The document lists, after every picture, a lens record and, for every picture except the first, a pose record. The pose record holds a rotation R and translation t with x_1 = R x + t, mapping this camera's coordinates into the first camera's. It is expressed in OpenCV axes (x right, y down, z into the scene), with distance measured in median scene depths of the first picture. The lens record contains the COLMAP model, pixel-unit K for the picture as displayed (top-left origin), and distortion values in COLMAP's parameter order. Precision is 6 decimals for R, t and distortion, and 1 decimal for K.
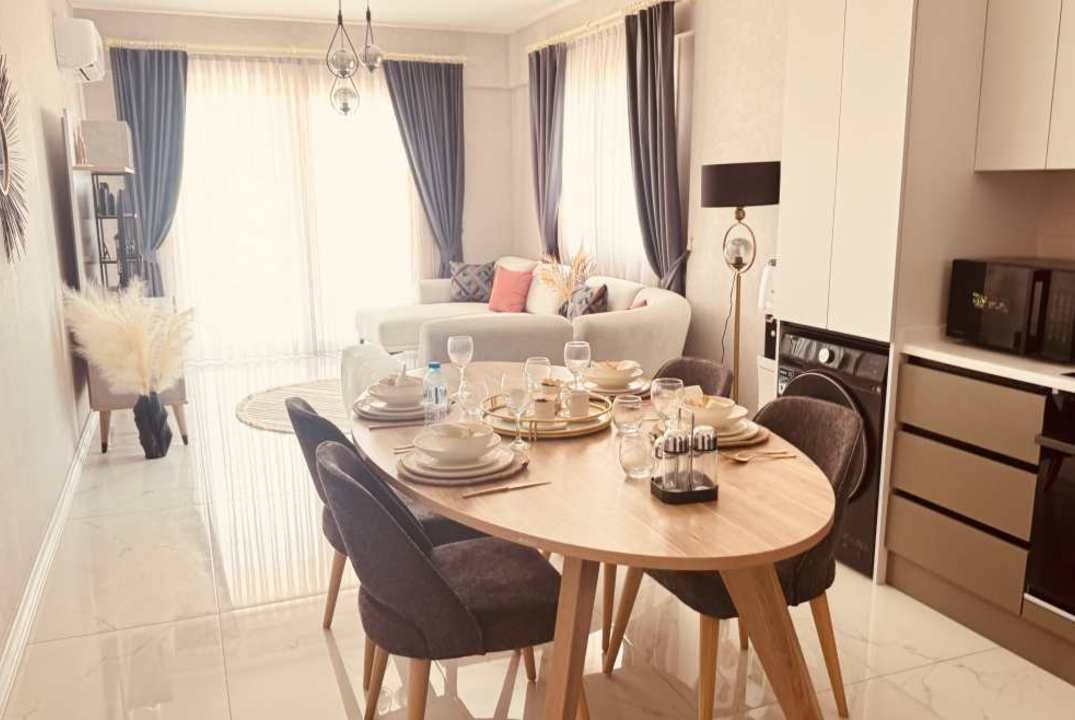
lens RADIAL K [[889.7, 0, 539.5], [0, 889.7, 369.2], [0, 0, 1]] dist [0.161921, -0.303488]
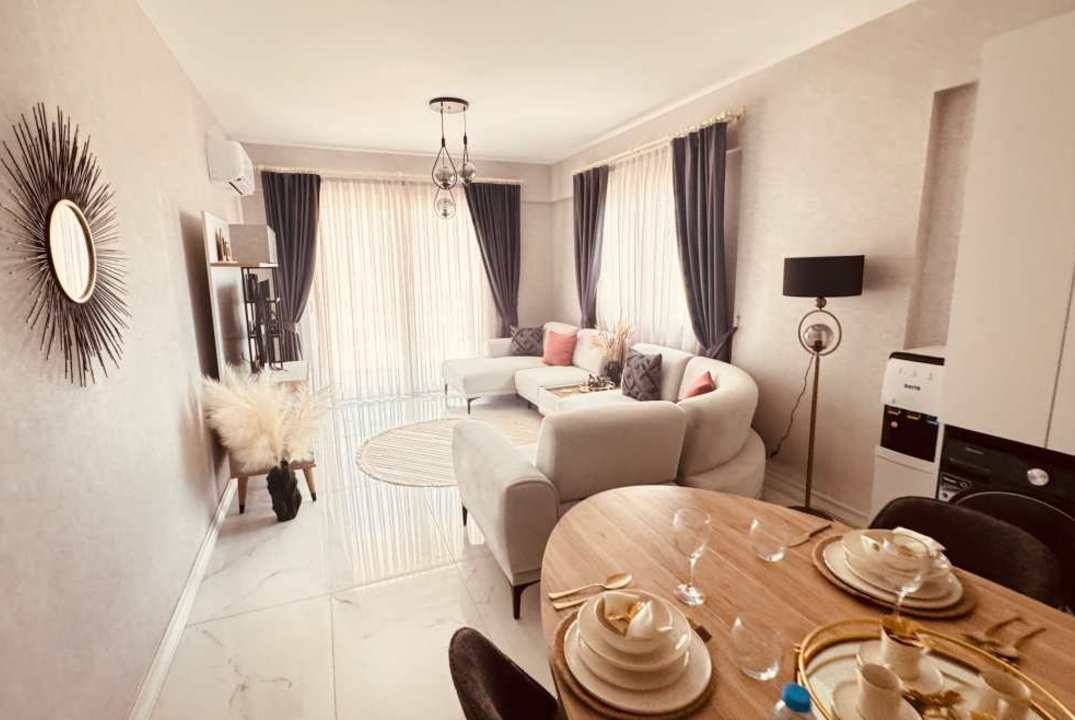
lens RADIAL K [[511.6, 0, 534.8], [0, 511.6, 355.8], [0, 0, 1]] dist [0.009887, -0.000274]
pose [[0.999797, -0.007738, 0.018580, -0.101965], [0.008267, 0.999558, -0.028548, -0.068672], [-0.018351, 0.028696, 0.999420, 0.285574]]
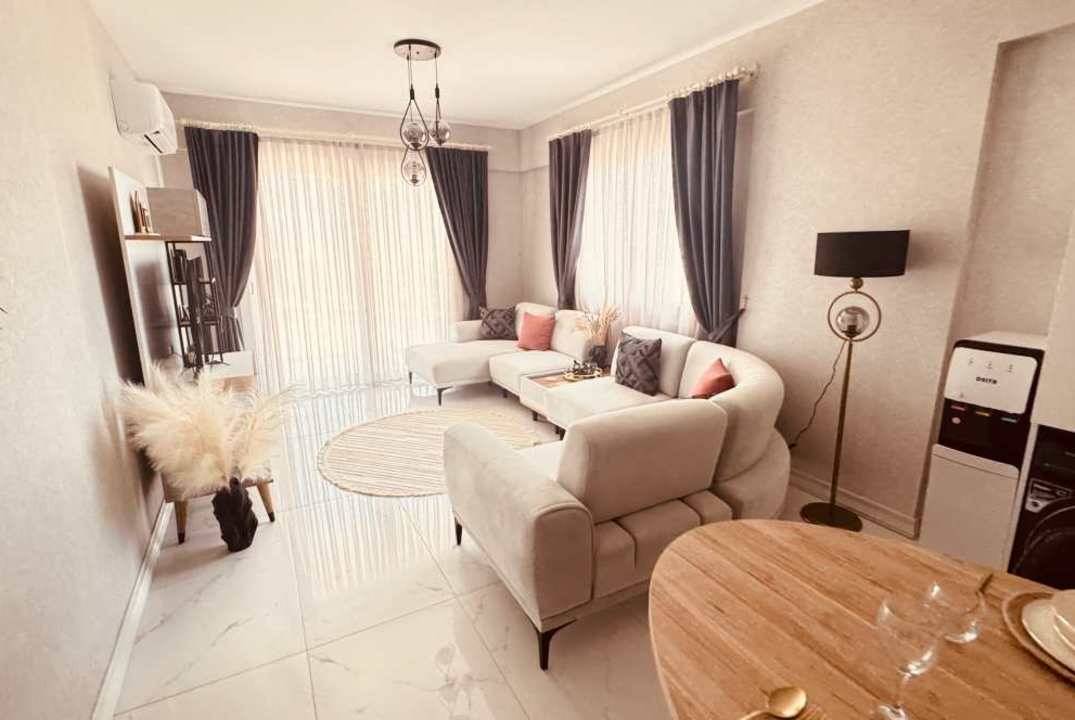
lens RADIAL K [[511.6, 0, 534.8], [0, 511.6, 355.8], [0, 0, 1]] dist [0.009887, -0.000274]
pose [[0.992405, -0.027649, 0.119867, -0.146267], [0.025677, 0.999509, 0.017967, -0.082841], [-0.120305, -0.014752, 0.992627, 0.358703]]
